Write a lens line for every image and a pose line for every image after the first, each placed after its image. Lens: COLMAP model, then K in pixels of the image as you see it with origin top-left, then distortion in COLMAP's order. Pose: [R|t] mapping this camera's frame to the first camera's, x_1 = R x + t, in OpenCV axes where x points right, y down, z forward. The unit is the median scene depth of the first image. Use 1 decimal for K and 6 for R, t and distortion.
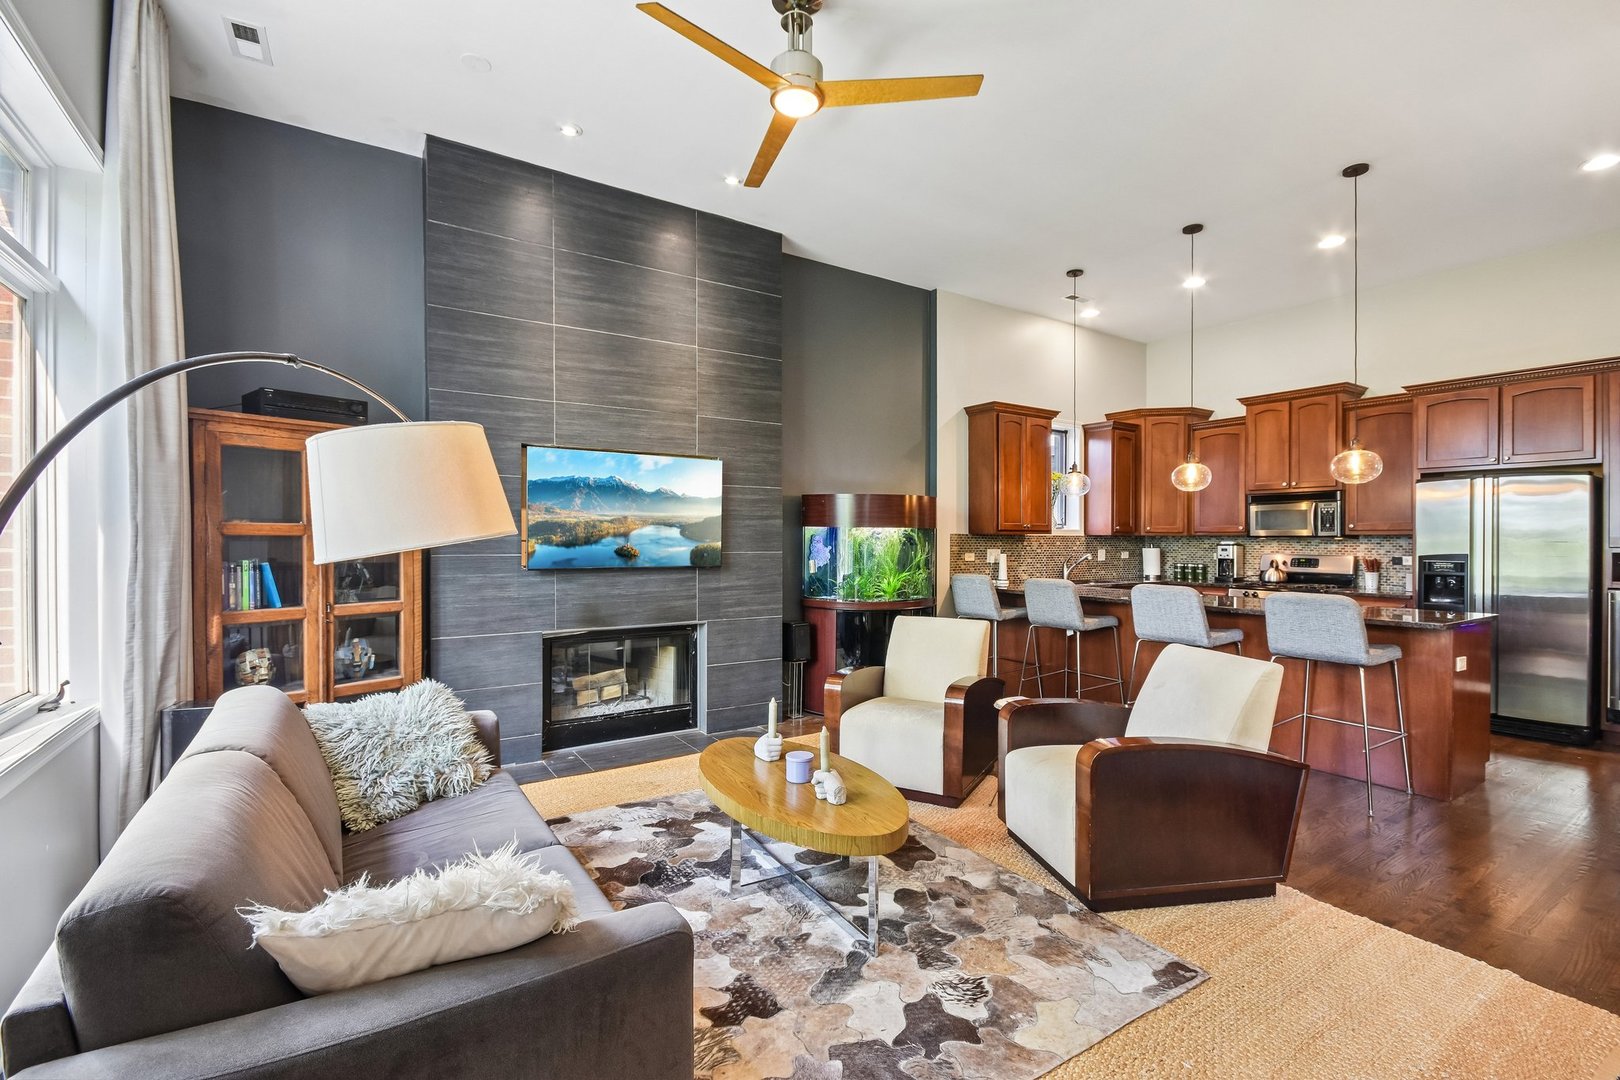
lens RADIAL K [[714.4, 0, 823.2], [0, 714.4, 540.4], [0, 0, 1]] dist [0.009031, -0.007914]
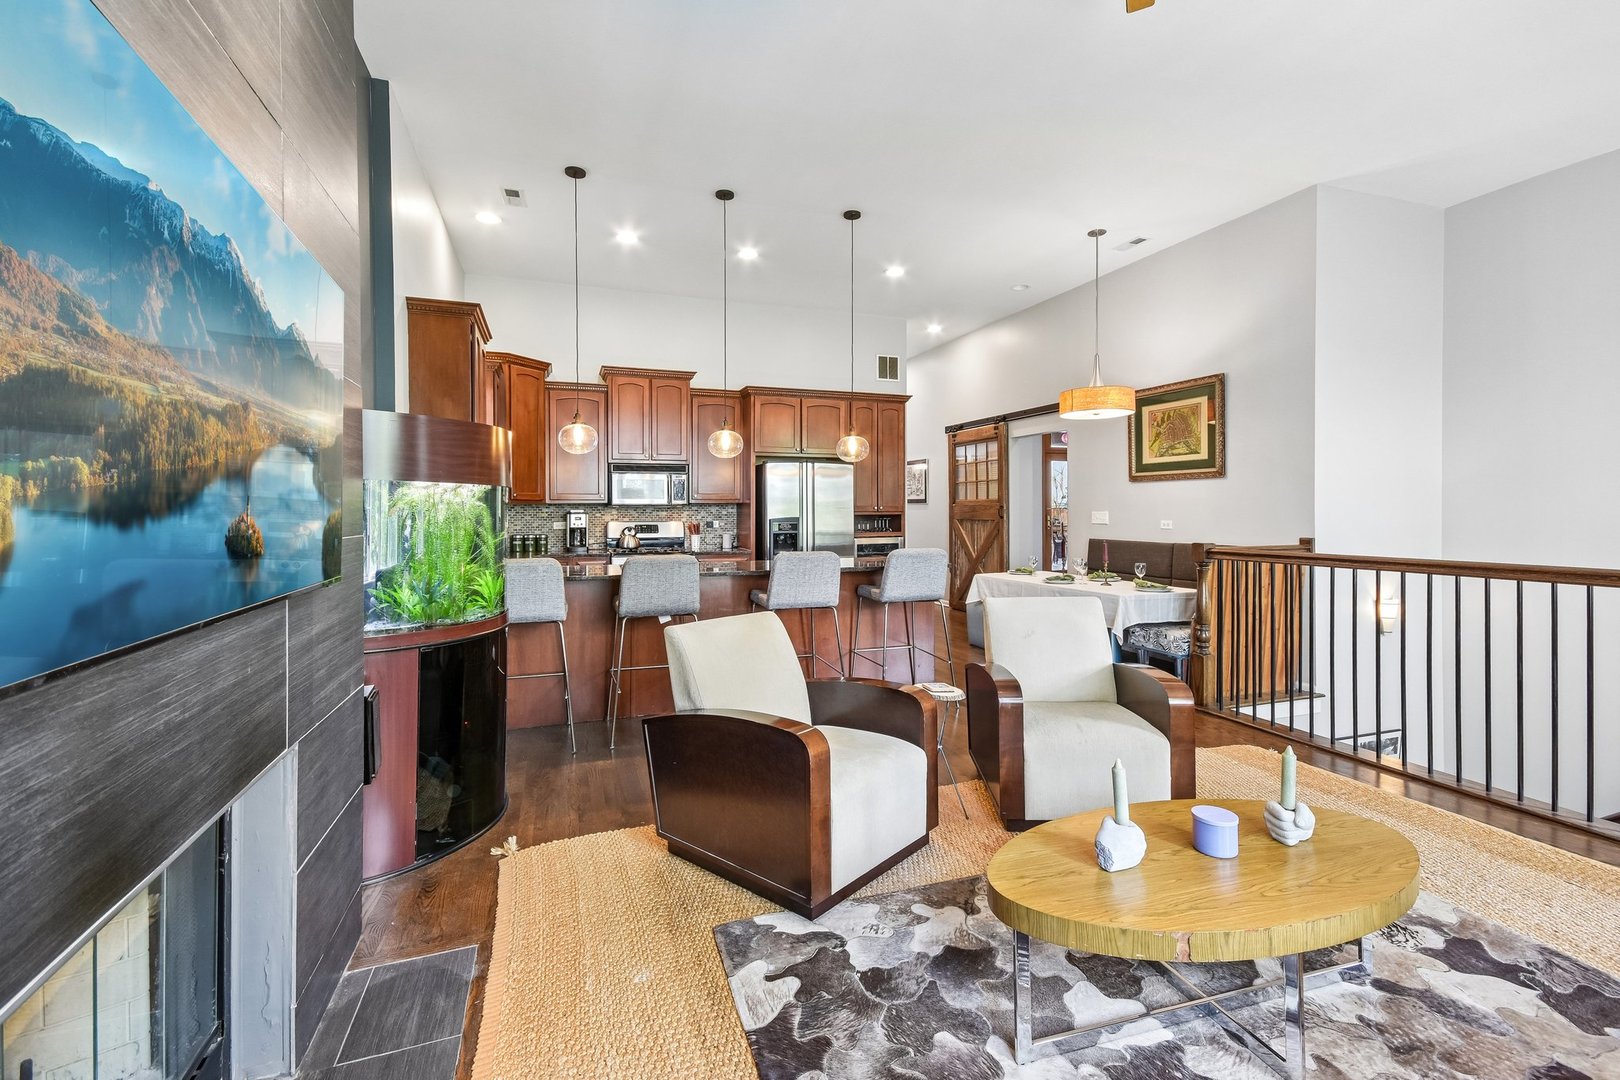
lens RADIAL K [[714.4, 0, 789.4], [0, 714.4, 522.5], [0, 0, 1]] dist [0.009031, -0.007914]
pose [[0.245912, -0.018077, 0.969123, -0.491626], [0.005955, 0.999835, 0.017139, 0.006431], [-0.969274, 0.001557, 0.245980, 0.772780]]
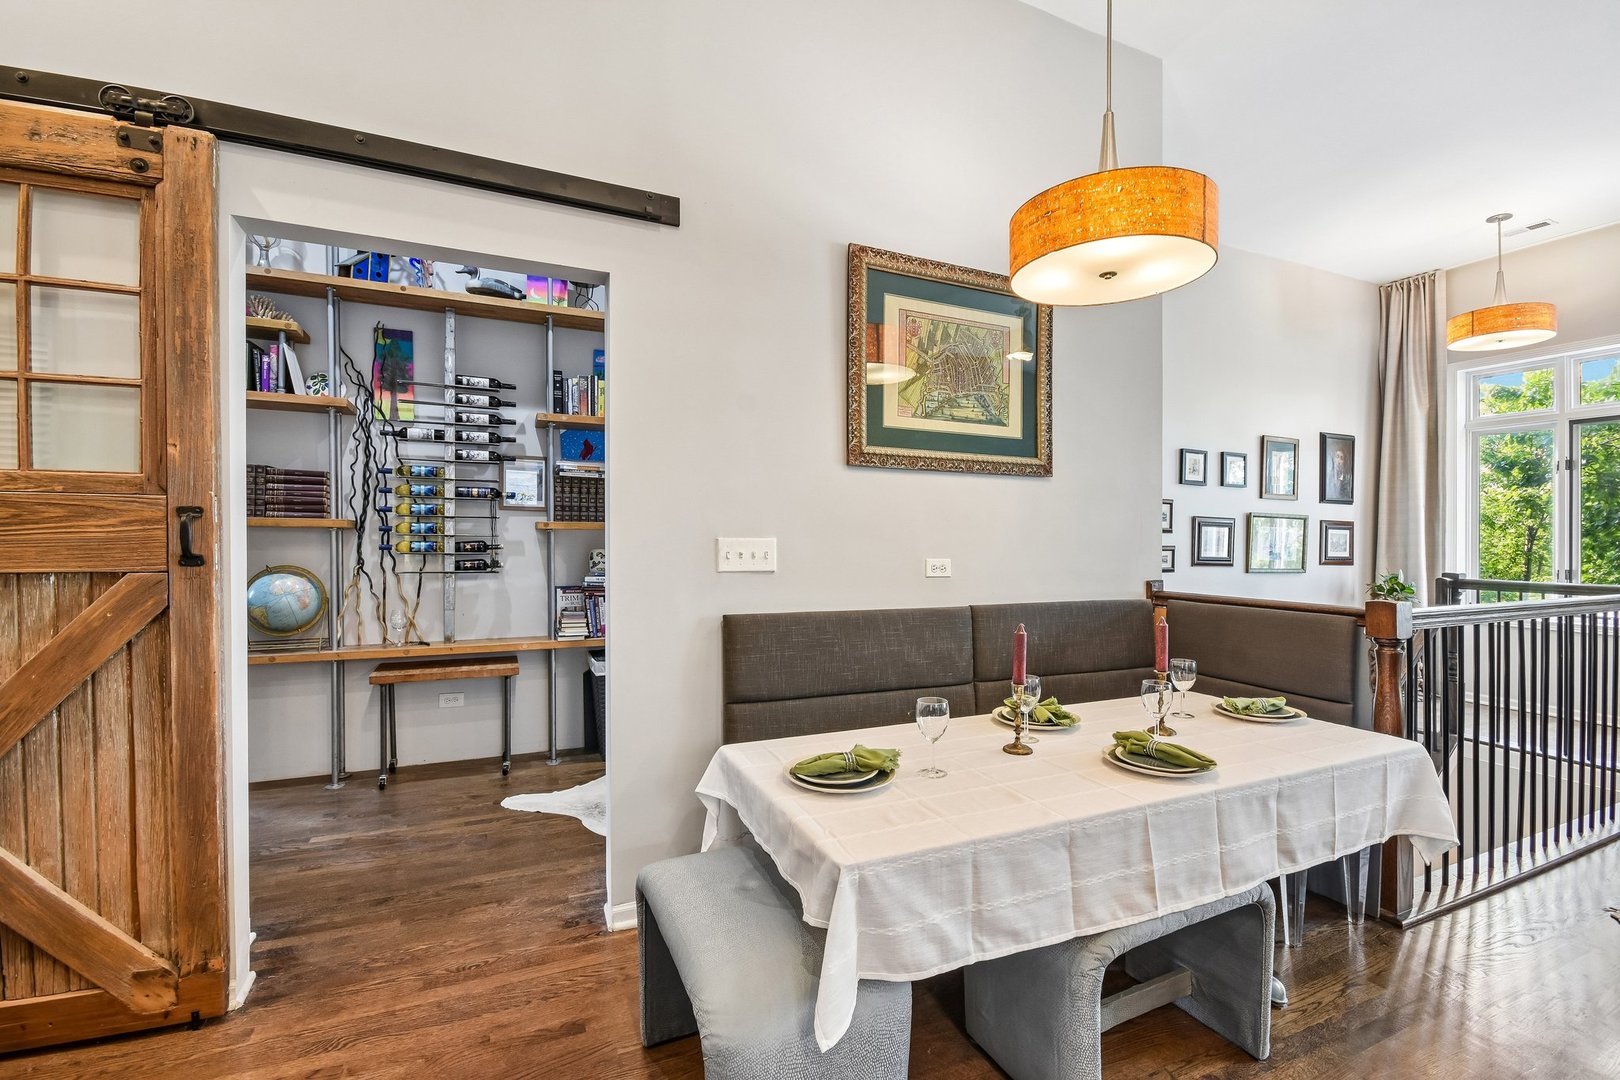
lens RADIAL K [[714.4, 0, 825.2], [0, 714.4, 538.2], [0, 0, 1]] dist [0.009031, -0.007914]
pose [[-0.988783, -0.006664, 0.149208, 1.036991], [-0.006976, 0.999974, -0.001562, 0.013727], [-0.149194, -0.002585, -0.988805, 1.049065]]
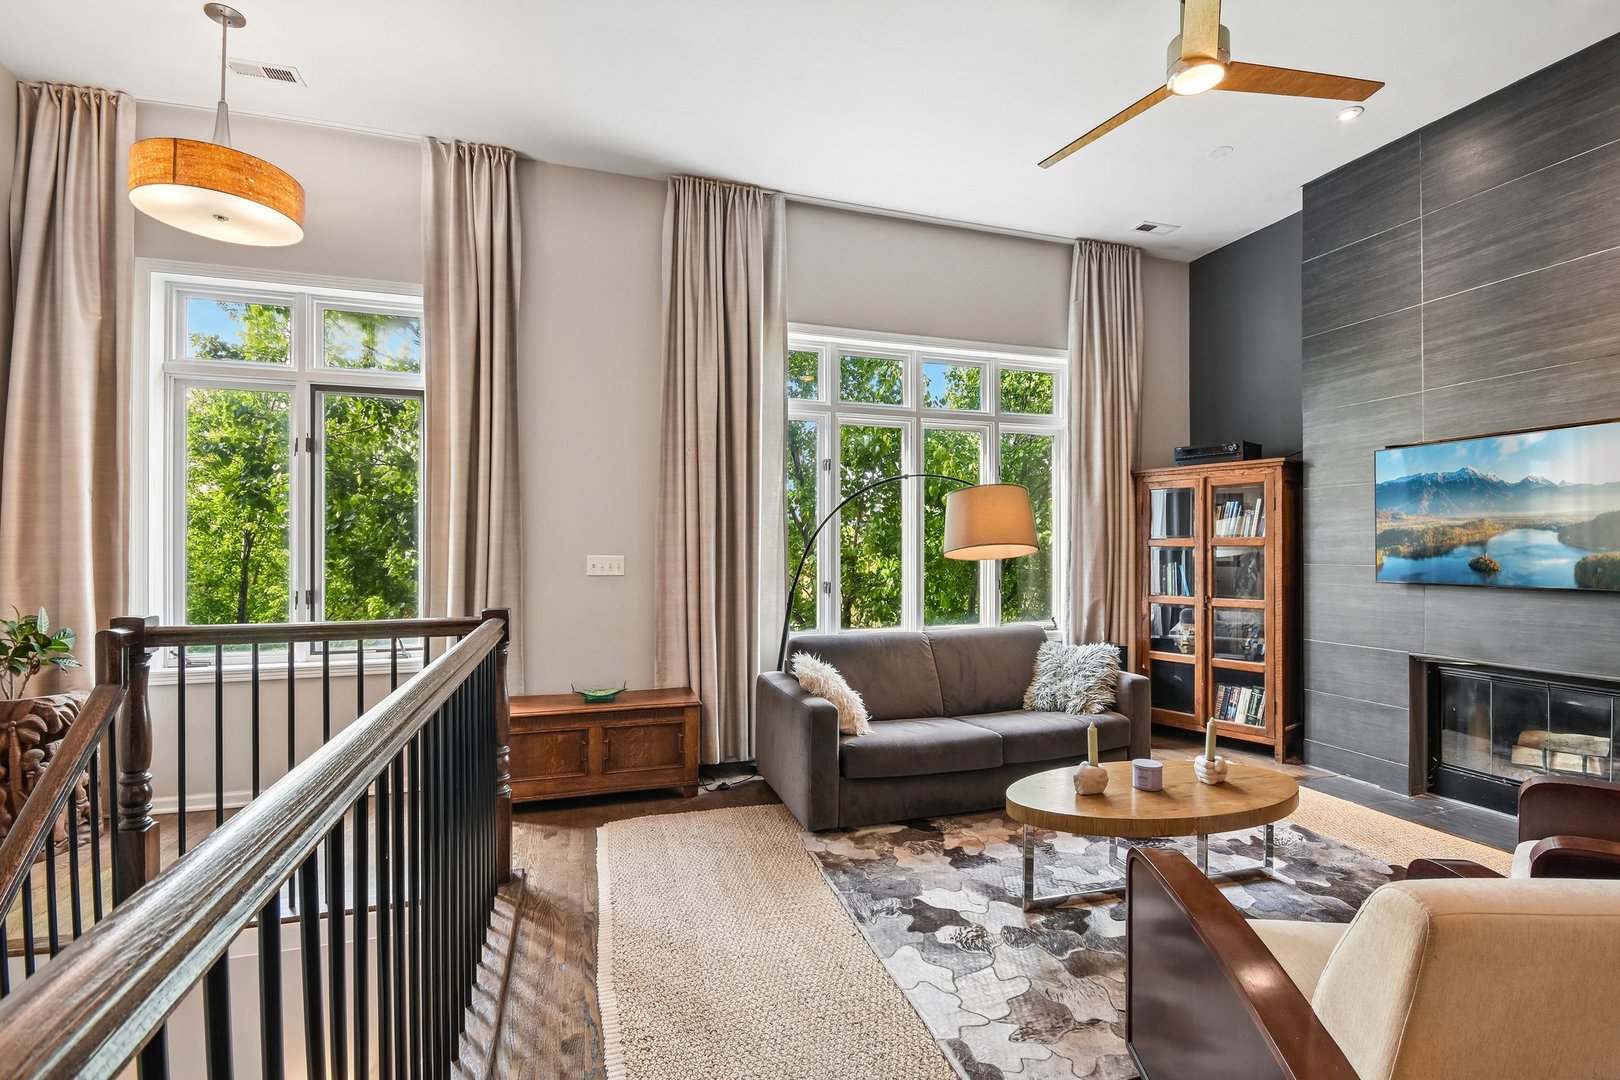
lens RADIAL K [[714.4, 0, 805.9], [0, 714.4, 547.0], [0, 0, 1]] dist [0.009031, -0.007914]
pose [[-0.269236, -0.005061, -0.963061, 0.668106], [-0.003984, 0.999983, -0.004142, 0.002824], [0.963066, 0.002721, -0.269252, 0.509188]]
